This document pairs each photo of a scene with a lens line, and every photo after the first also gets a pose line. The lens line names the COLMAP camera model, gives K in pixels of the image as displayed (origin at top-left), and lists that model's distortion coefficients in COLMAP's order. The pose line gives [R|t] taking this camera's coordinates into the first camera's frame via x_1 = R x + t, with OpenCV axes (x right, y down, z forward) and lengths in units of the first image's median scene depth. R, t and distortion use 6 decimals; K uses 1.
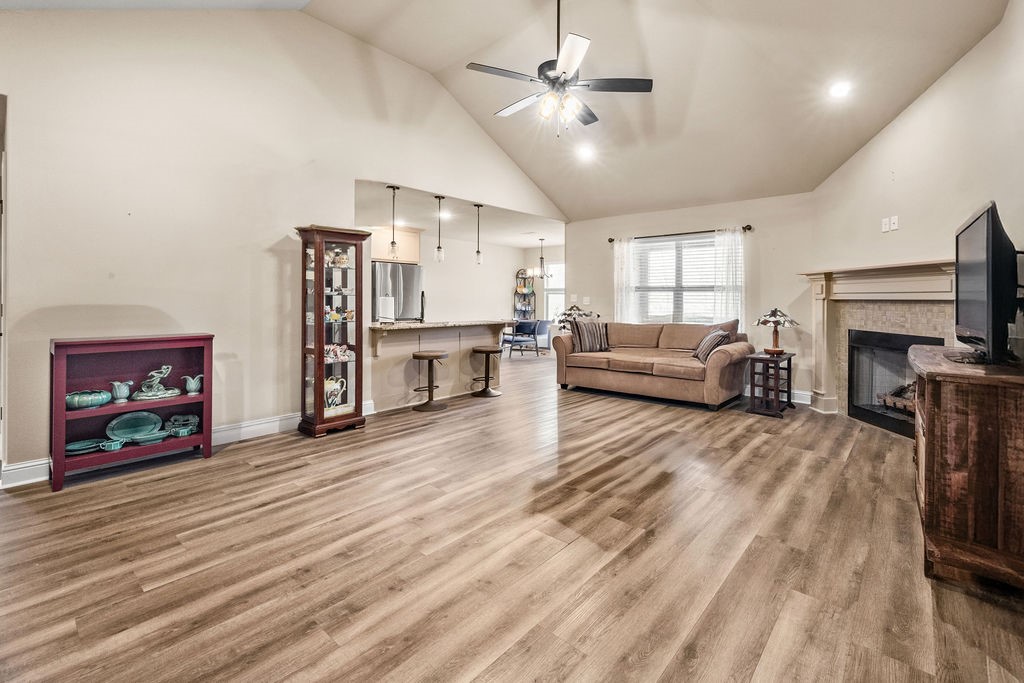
lens RADIAL K [[423.6, 0, 511.3], [0, 423.6, 324.2], [0, 0, 1]] dist [-0.001830, -0.000159]
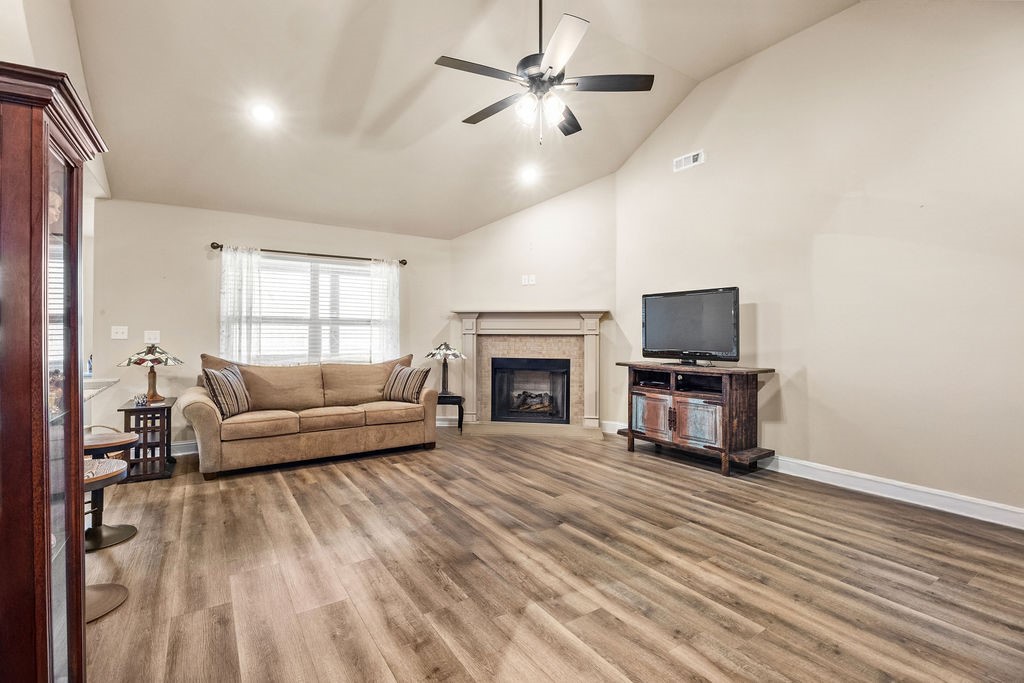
lens RADIAL K [[494.7, 0, 512.0], [0, 494.7, 341.5], [0, 0, 1]] dist [0.000271, -0.000478]
pose [[0.256802, -0.020388, 0.966249, -0.681830], [0.058291, 0.998284, 0.005572, -0.045117], [-0.964705, 0.054893, 0.257550, 0.624595]]
